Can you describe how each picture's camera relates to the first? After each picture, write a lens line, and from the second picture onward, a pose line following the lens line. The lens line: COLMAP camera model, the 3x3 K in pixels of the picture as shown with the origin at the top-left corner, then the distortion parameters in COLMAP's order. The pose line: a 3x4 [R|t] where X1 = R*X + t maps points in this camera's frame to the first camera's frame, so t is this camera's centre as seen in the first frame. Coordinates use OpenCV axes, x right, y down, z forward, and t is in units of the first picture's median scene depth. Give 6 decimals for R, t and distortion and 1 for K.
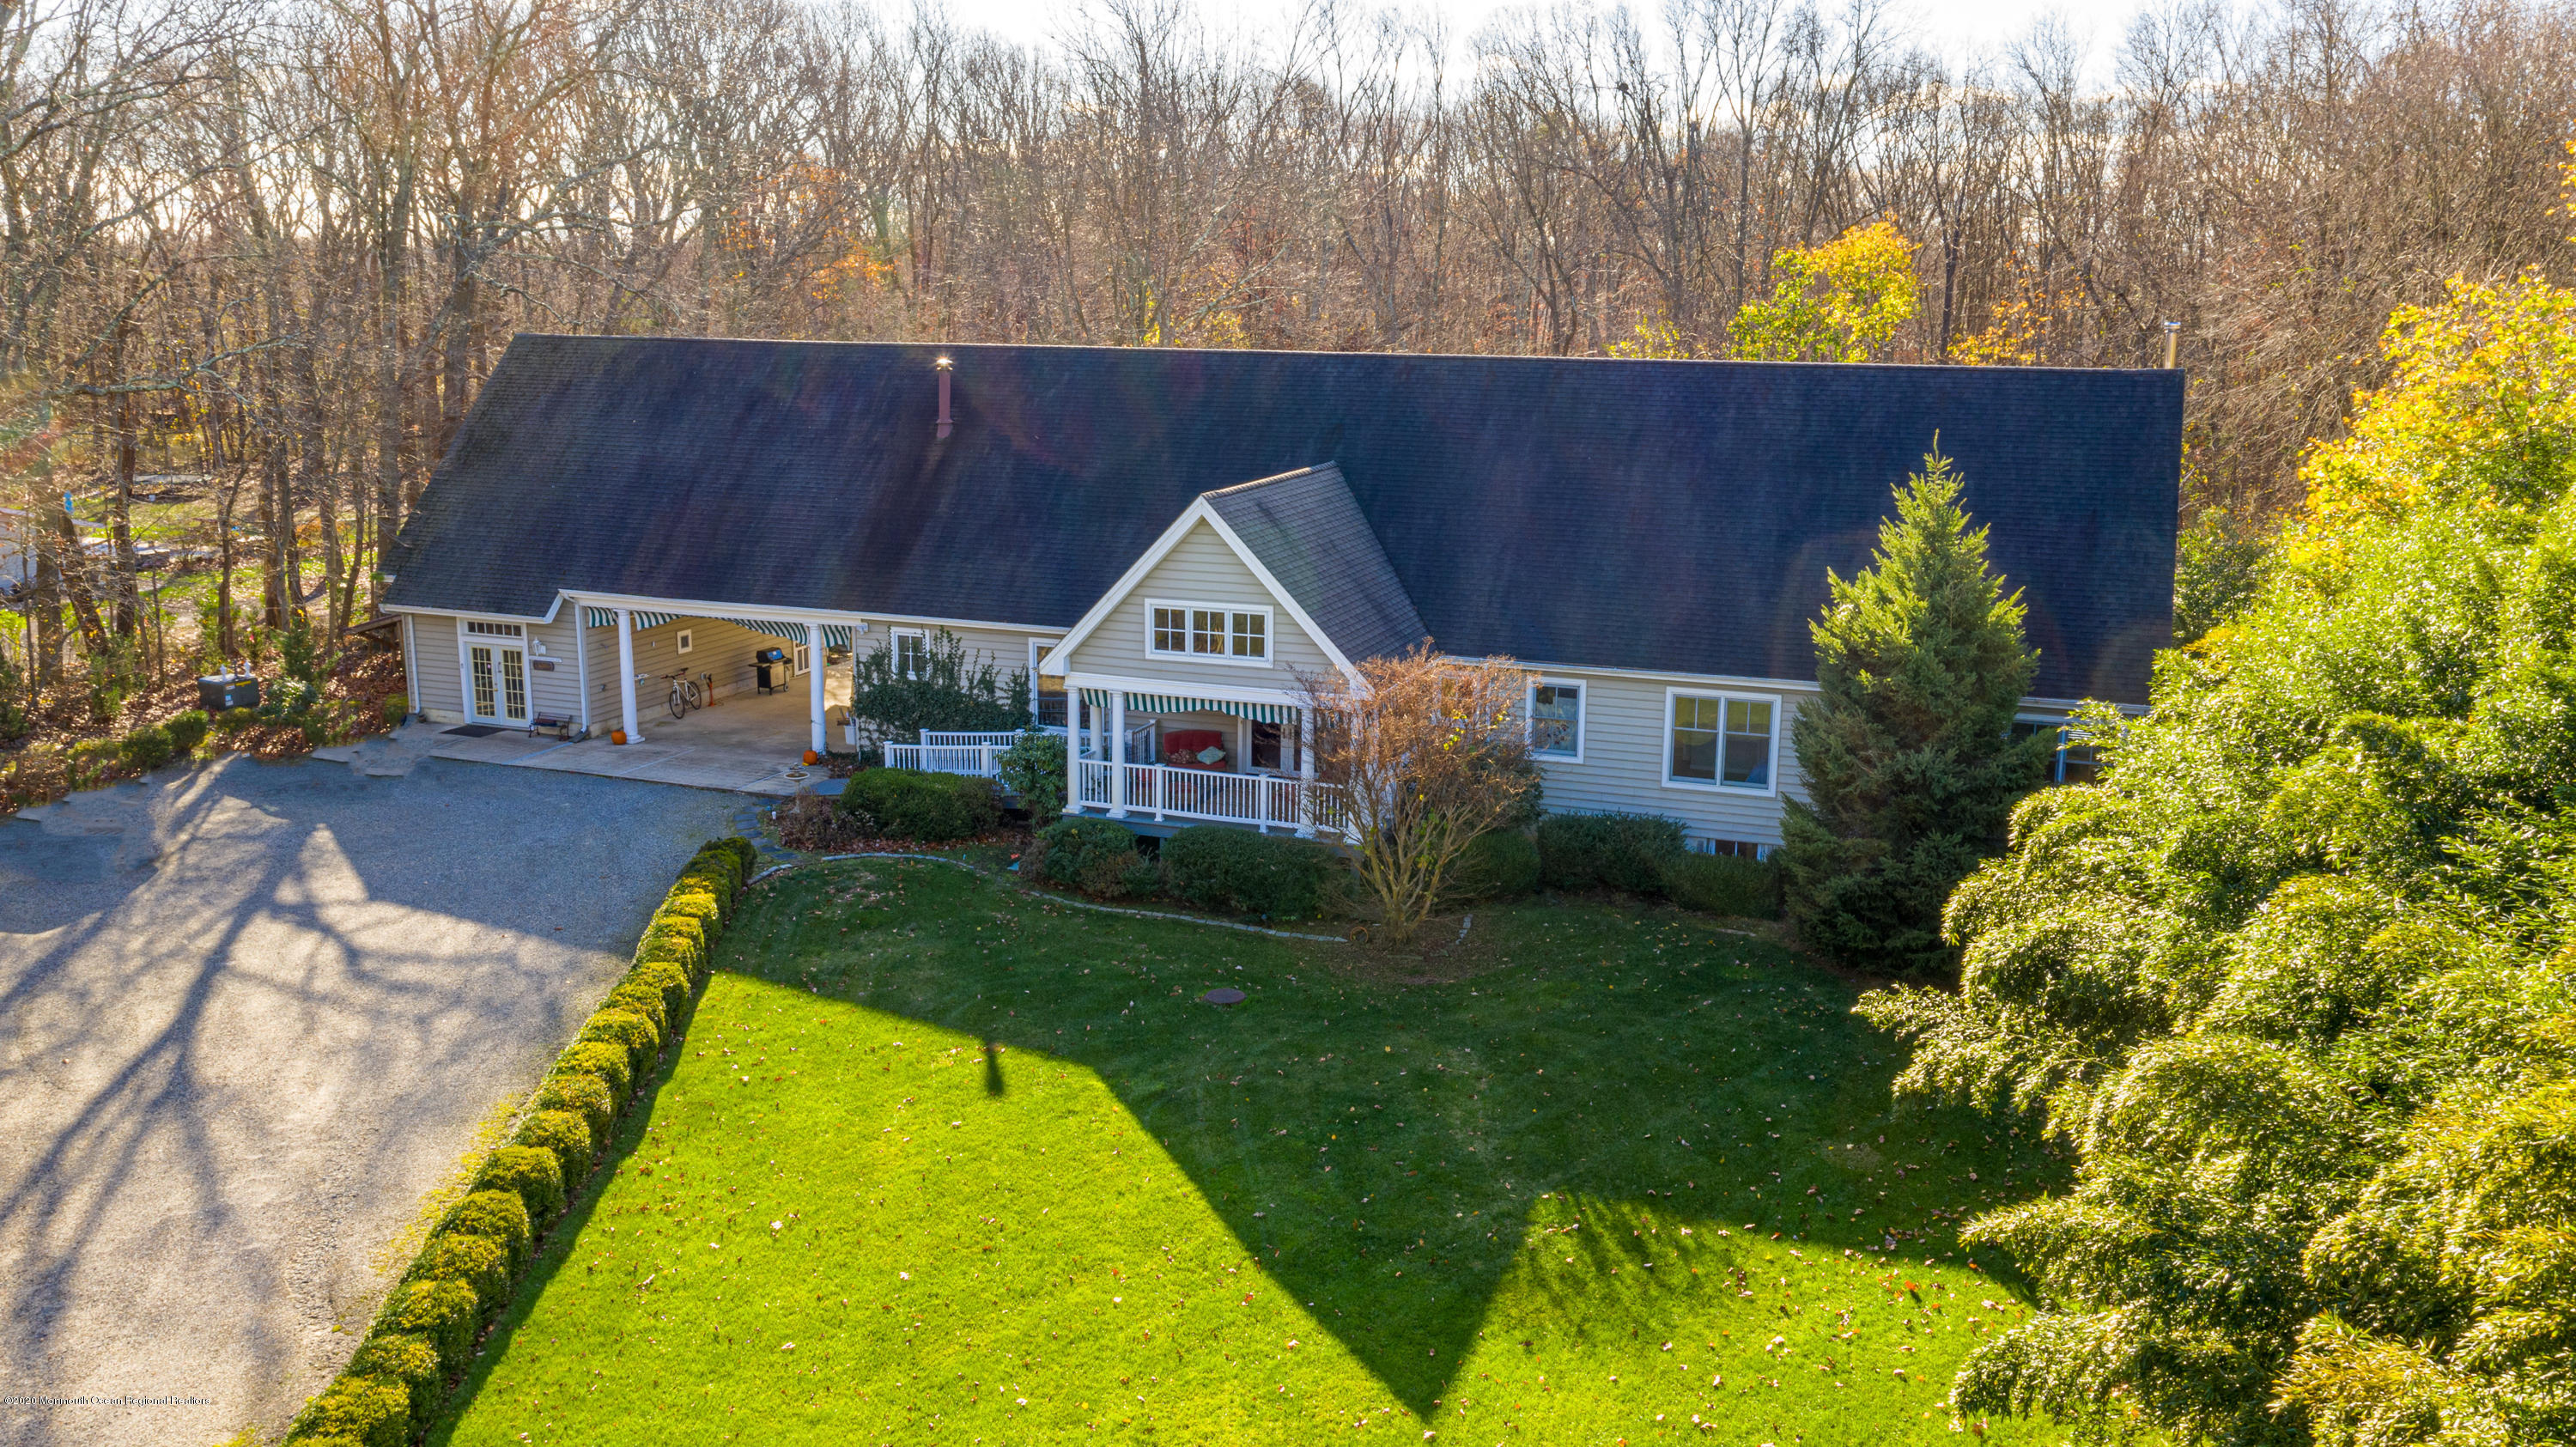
lens RADIAL K [[2053.3, 0, 1288.0], [0, 2053.3, 723.5], [0, 0, 1]] dist [-0.002859, 0.001764]
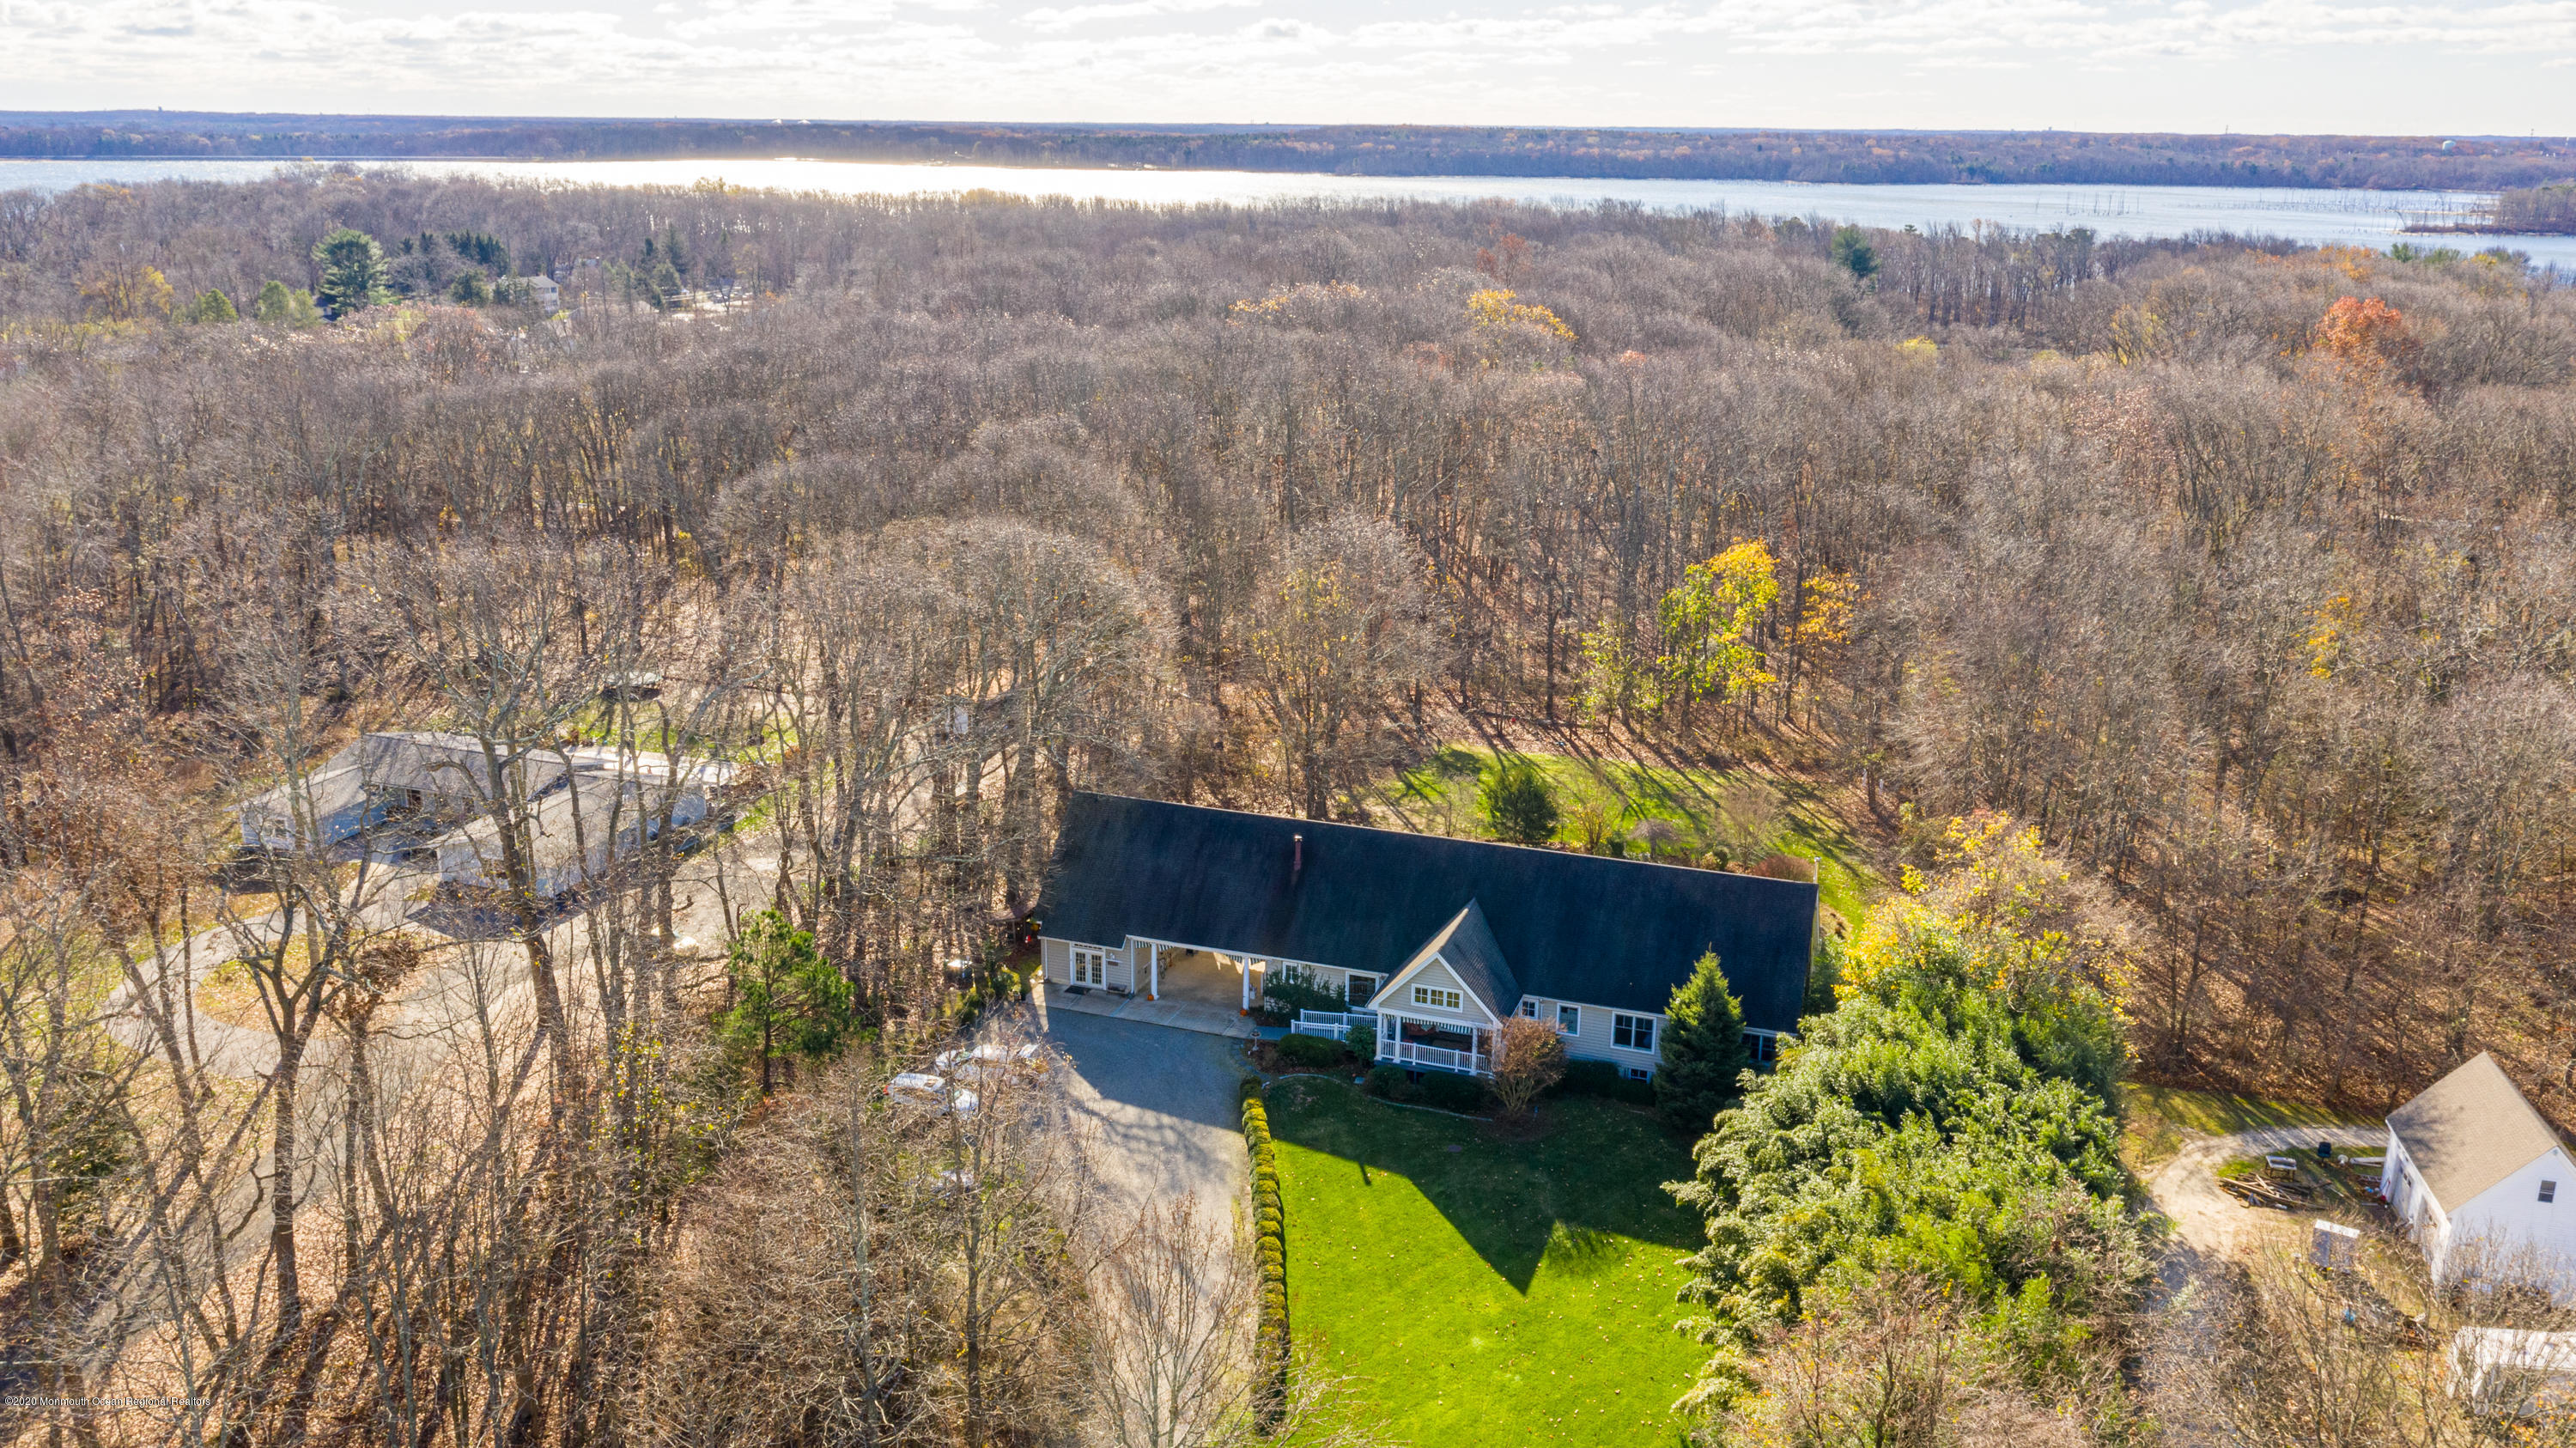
lens RADIAL K [[2075.9, 0, 1288.0], [0, 2075.9, 724.0], [0, 0, 1]] dist [0.003771, 0.001456]
pose [[0.999758, -0.003315, 0.021730, -0.277554], [0.001653, 0.997103, 0.076046, -0.578672], [-0.021919, -0.075992, 0.996868, -1.558707]]
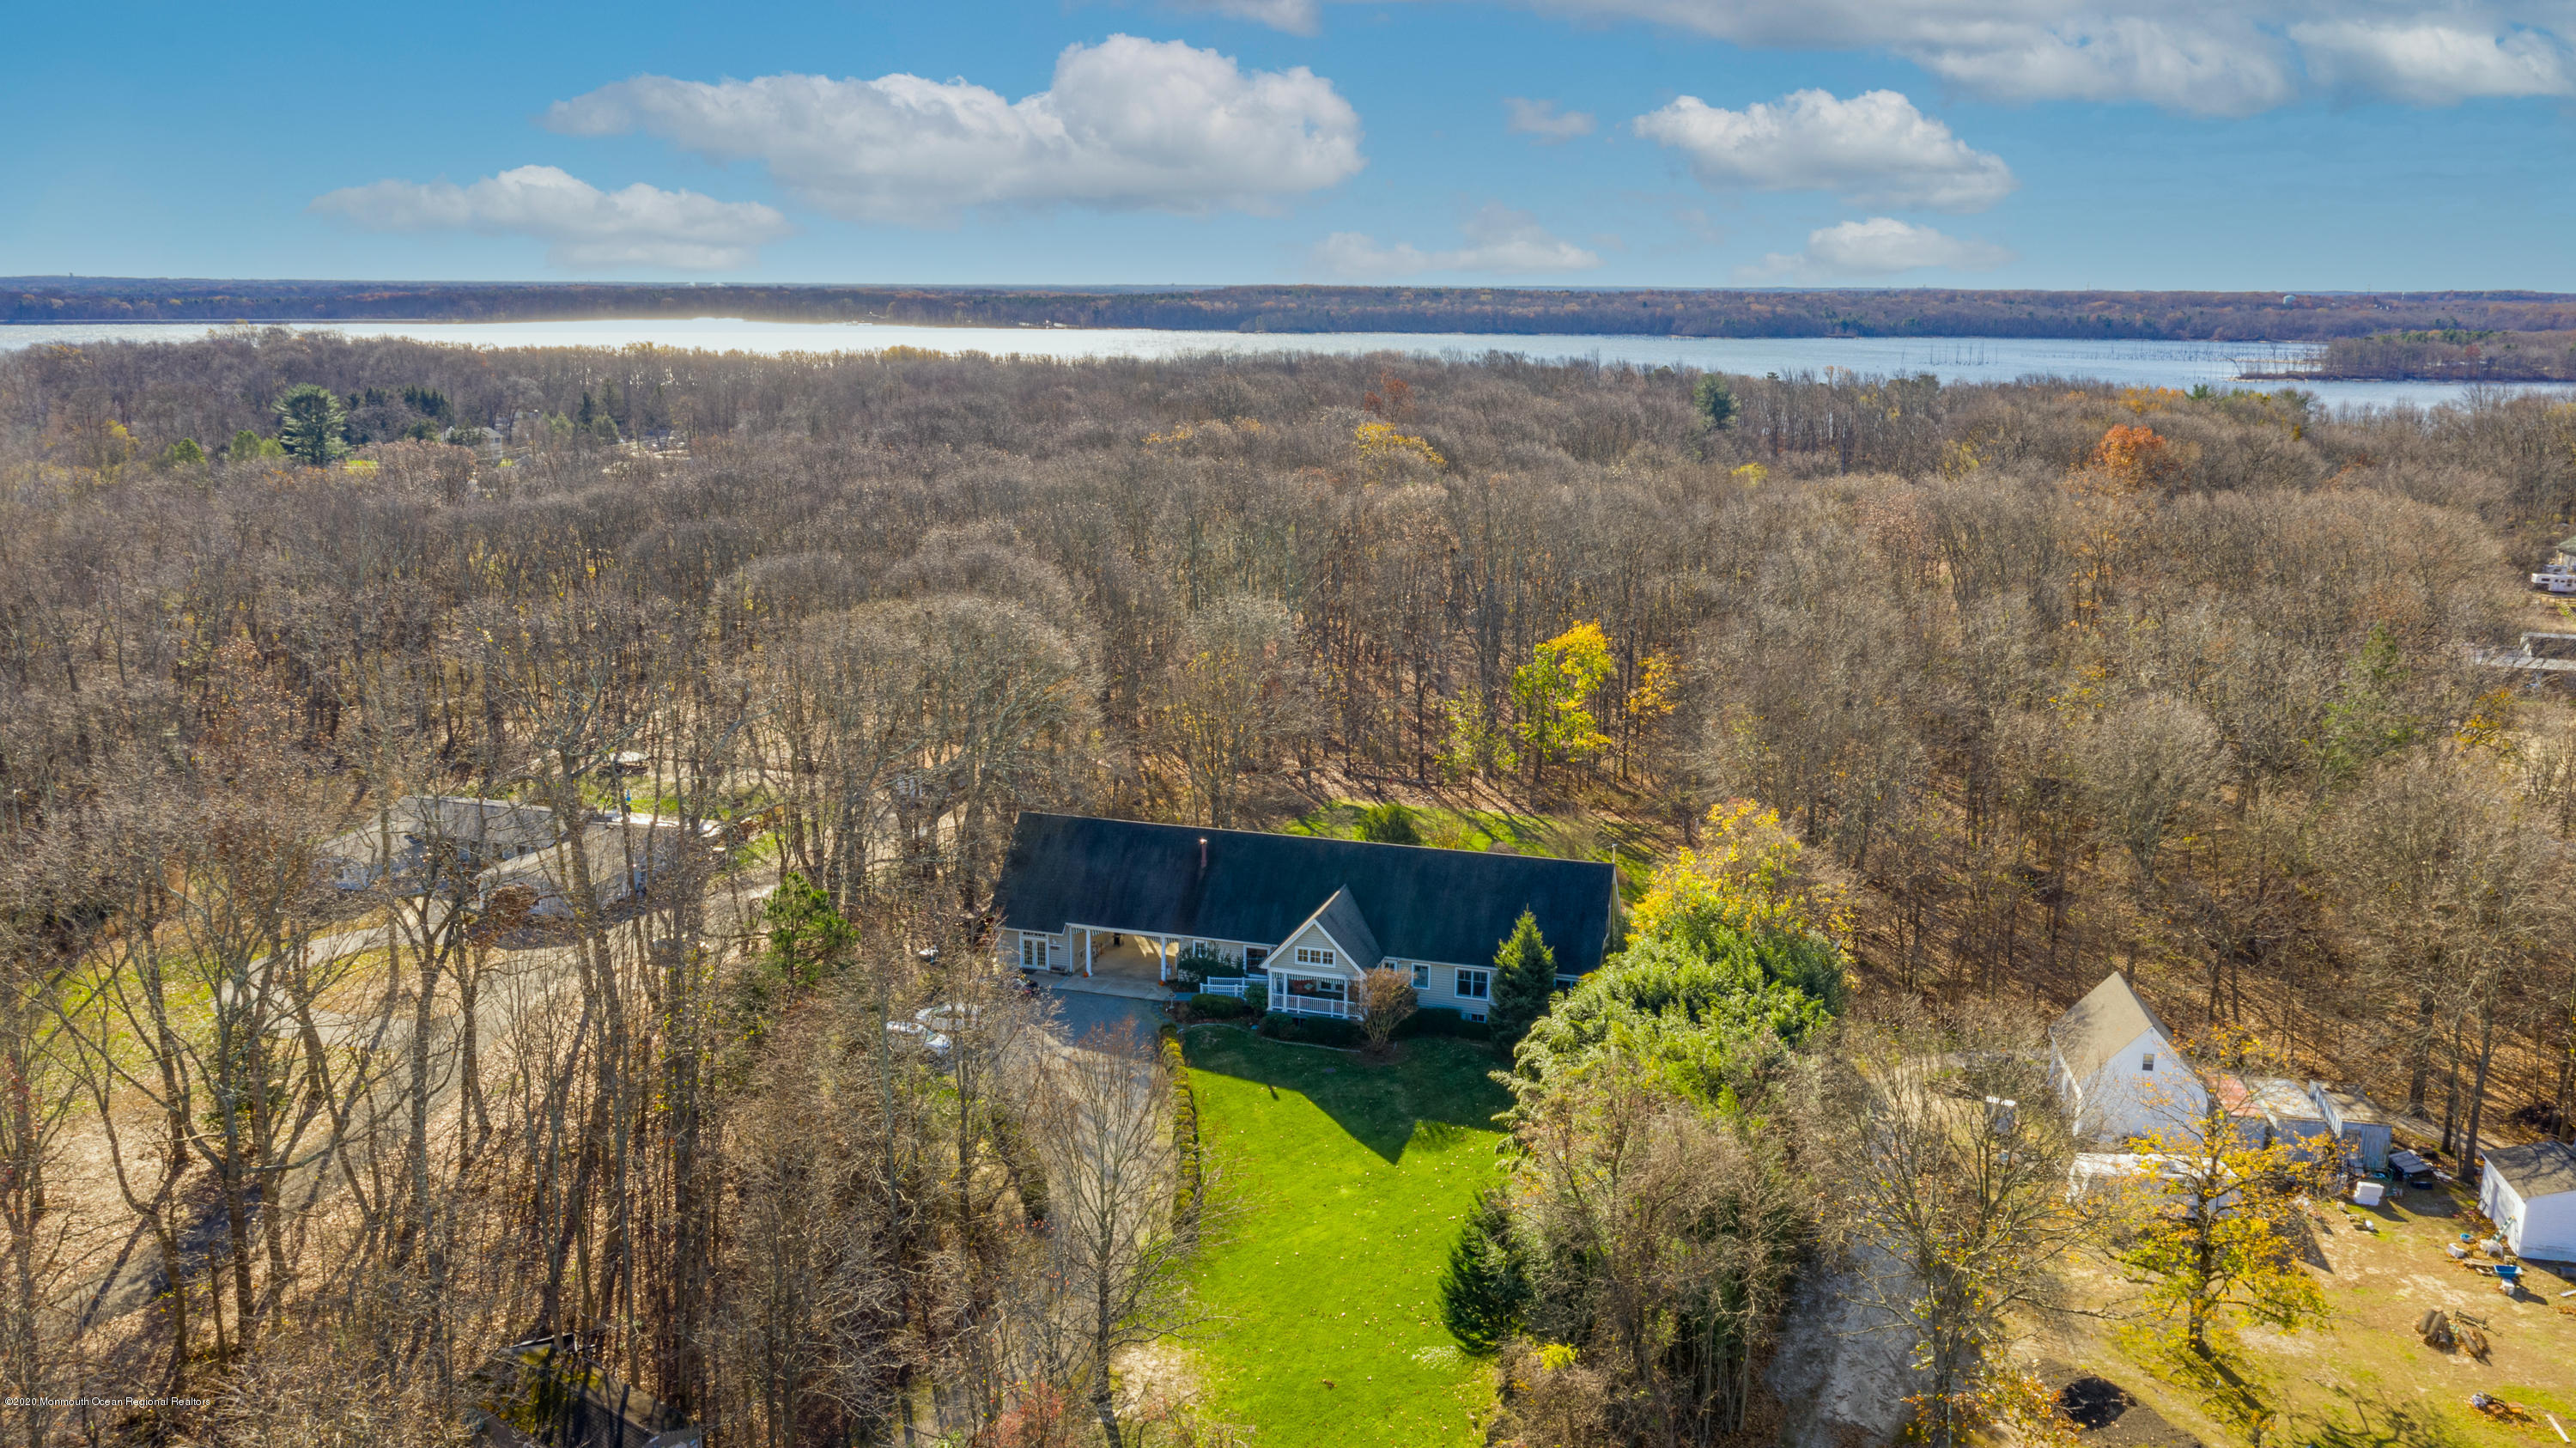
lens RADIAL K [[2064.8, 0, 1288.0], [0, 2064.8, 724.0], [0, 0, 1]] dist [0.000666, 0.003556]
pose [[0.997781, -0.015304, 0.064794, -0.284295], [0.015016, 0.999875, 0.004925, -0.423999], [-0.064861, -0.003942, 0.997887, -2.237065]]
